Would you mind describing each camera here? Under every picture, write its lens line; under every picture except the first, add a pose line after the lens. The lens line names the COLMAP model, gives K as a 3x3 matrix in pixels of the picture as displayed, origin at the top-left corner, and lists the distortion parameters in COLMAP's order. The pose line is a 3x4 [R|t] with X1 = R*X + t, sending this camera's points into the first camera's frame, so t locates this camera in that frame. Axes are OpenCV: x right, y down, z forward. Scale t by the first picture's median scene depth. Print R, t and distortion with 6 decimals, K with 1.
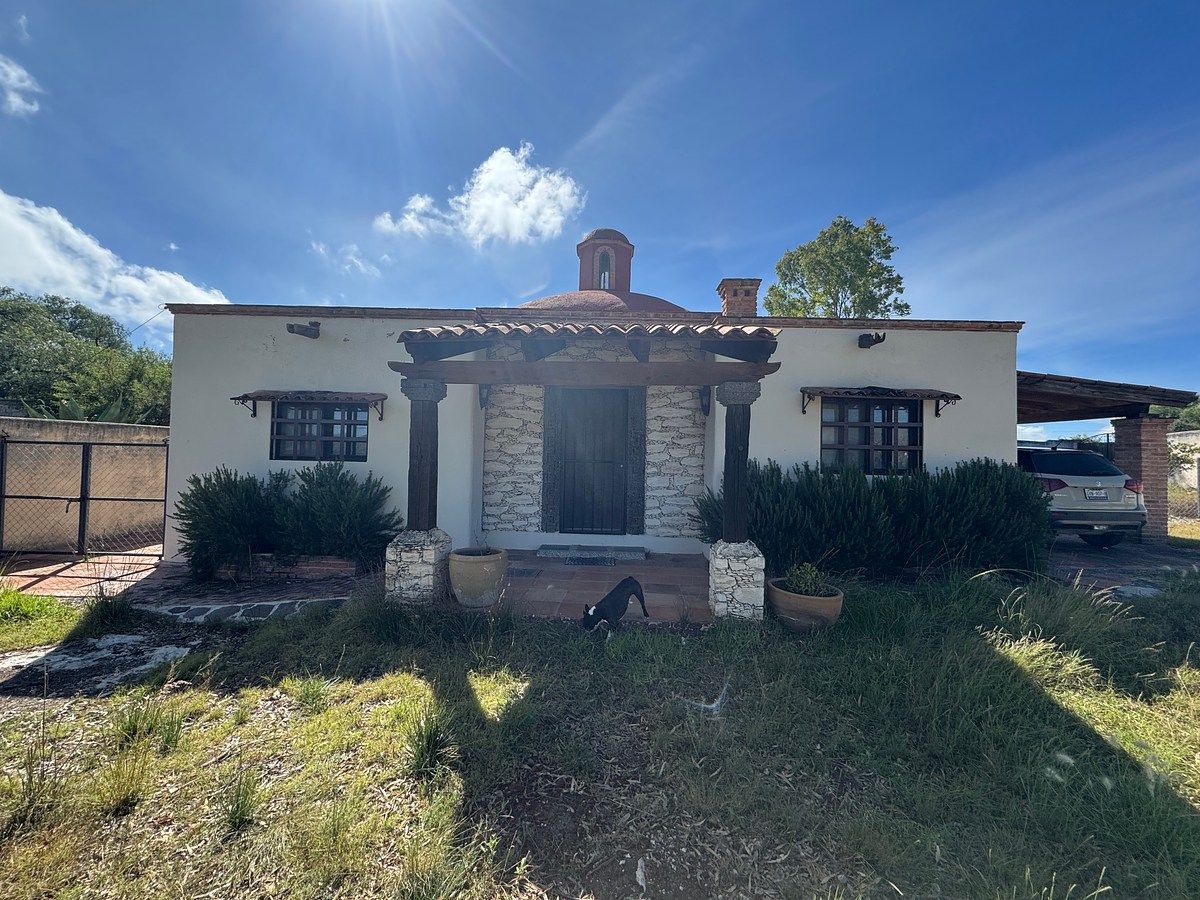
lens RADIAL K [[476.0, 0, 605.2], [0, 476.0, 446.4], [0, 0, 1]] dist [-0.002773, 0.000658]
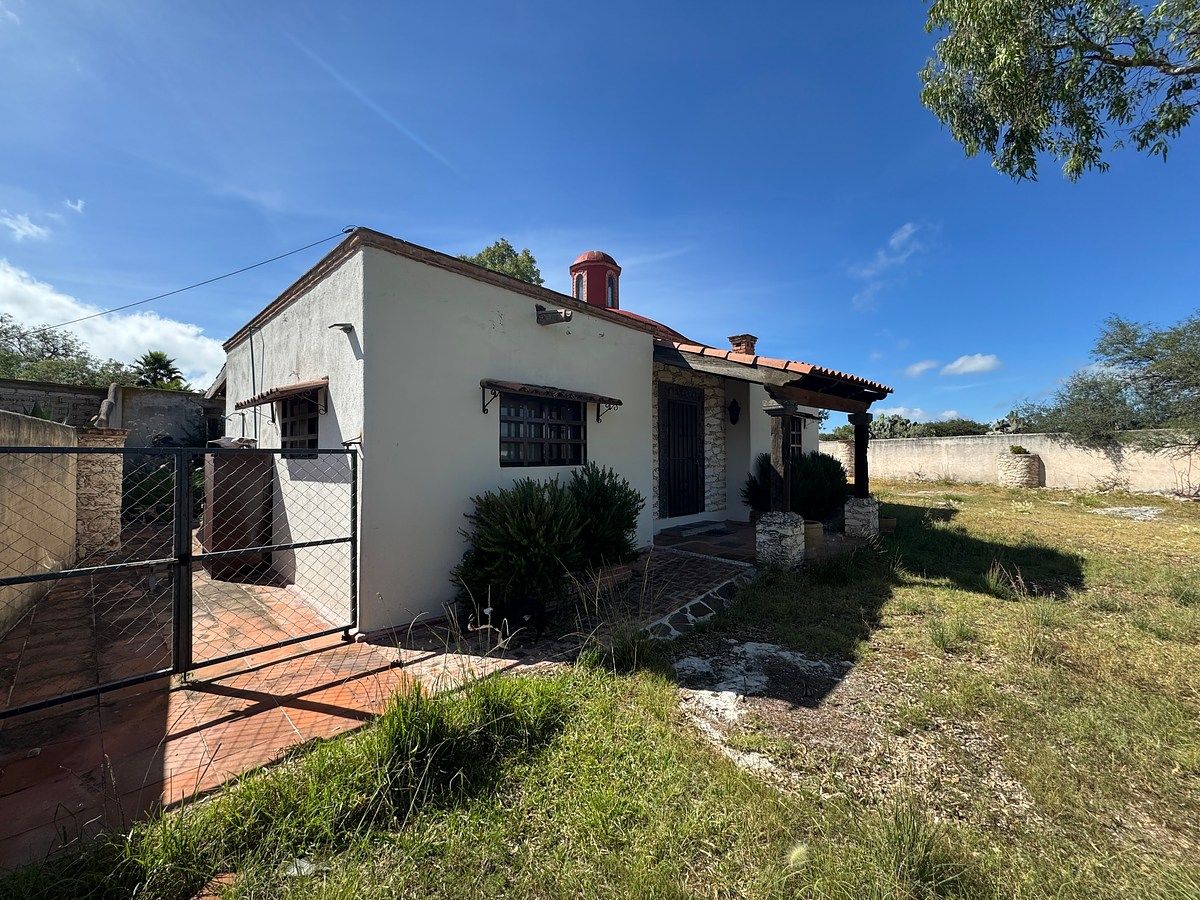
lens RADIAL K [[476.0, 0, 604.8], [0, 476.0, 445.5], [0, 0, 1]] dist [-0.002773, 0.000658]
pose [[0.668100, -0.007632, 0.744033, -1.217537], [-0.000822, 0.999939, 0.010995, -0.017946], [-0.744071, -0.007958, 0.668053, 0.344010]]
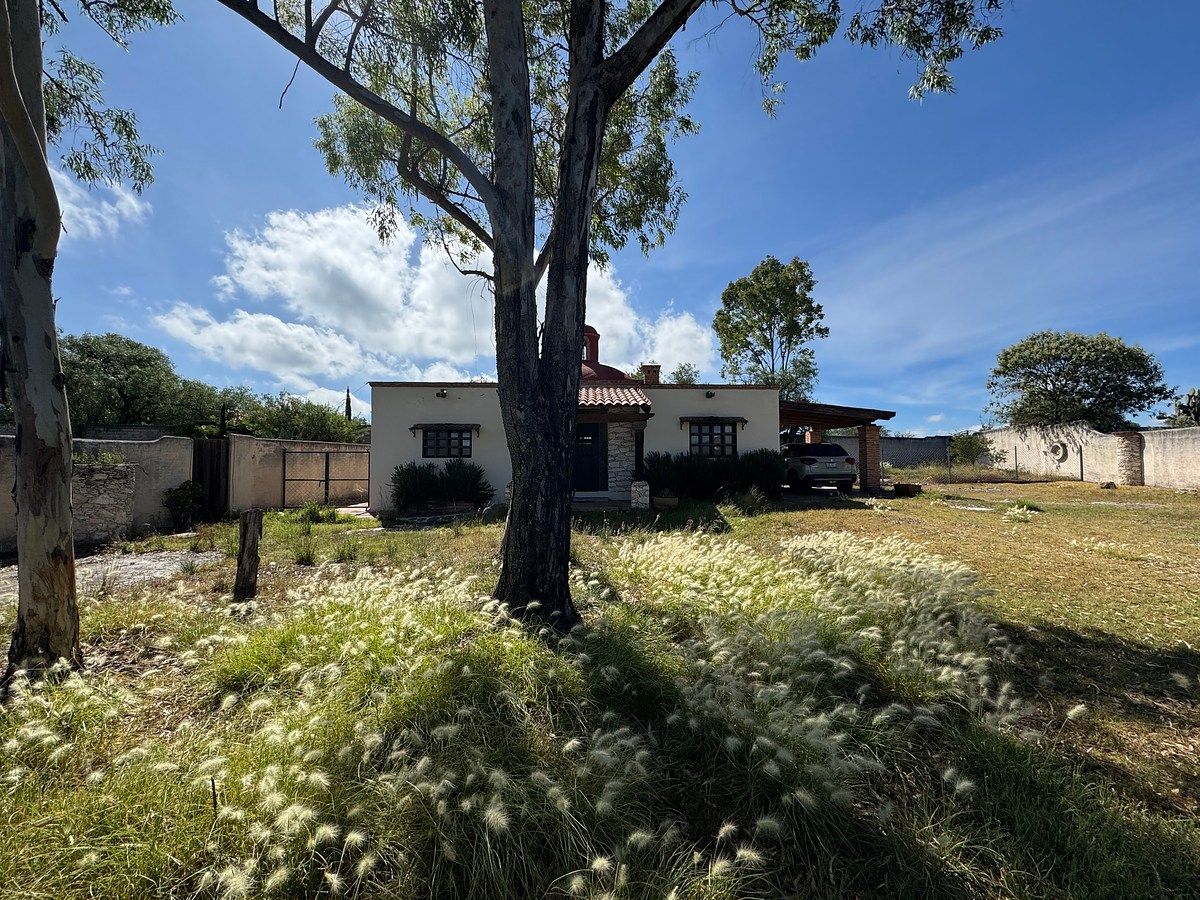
lens RADIAL K [[476.0, 0, 604.9], [0, 476.0, 456.9], [0, 0, 1]] dist [-0.002773, 0.000658]
pose [[0.997792, -0.025672, 0.061257, -0.053841], [0.025296, 0.999656, 0.006904, 0.030284], [-0.061413, -0.005339, 0.998098, -1.109596]]
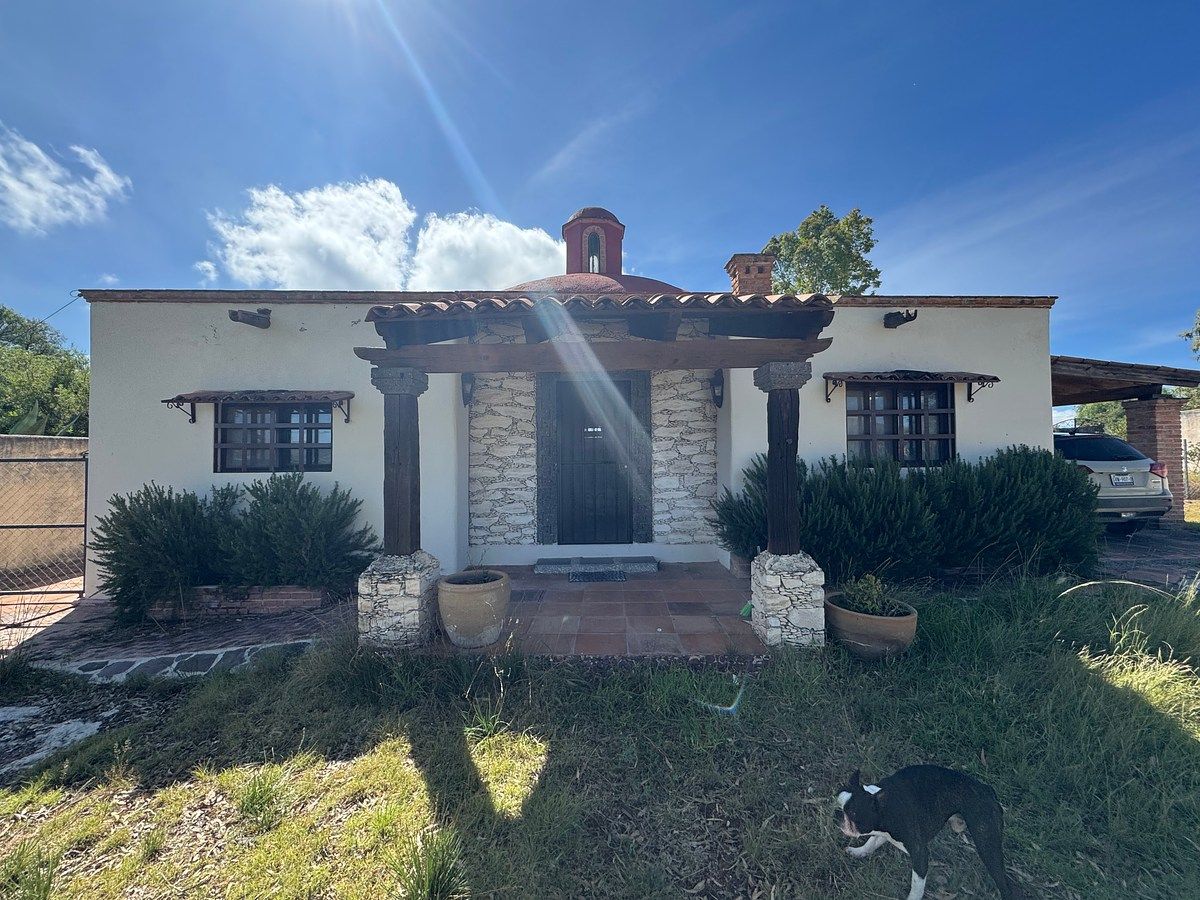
lens RADIAL K [[476.0, 0, 603.7], [0, 476.0, 444.2], [0, 0, 1]] dist [-0.002773, 0.000658]
pose [[0.998219, -0.030053, 0.051534, -0.056628], [0.030231, 0.999539, -0.002667, 0.000693], [-0.051430, 0.004220, 0.998668, 0.122796]]
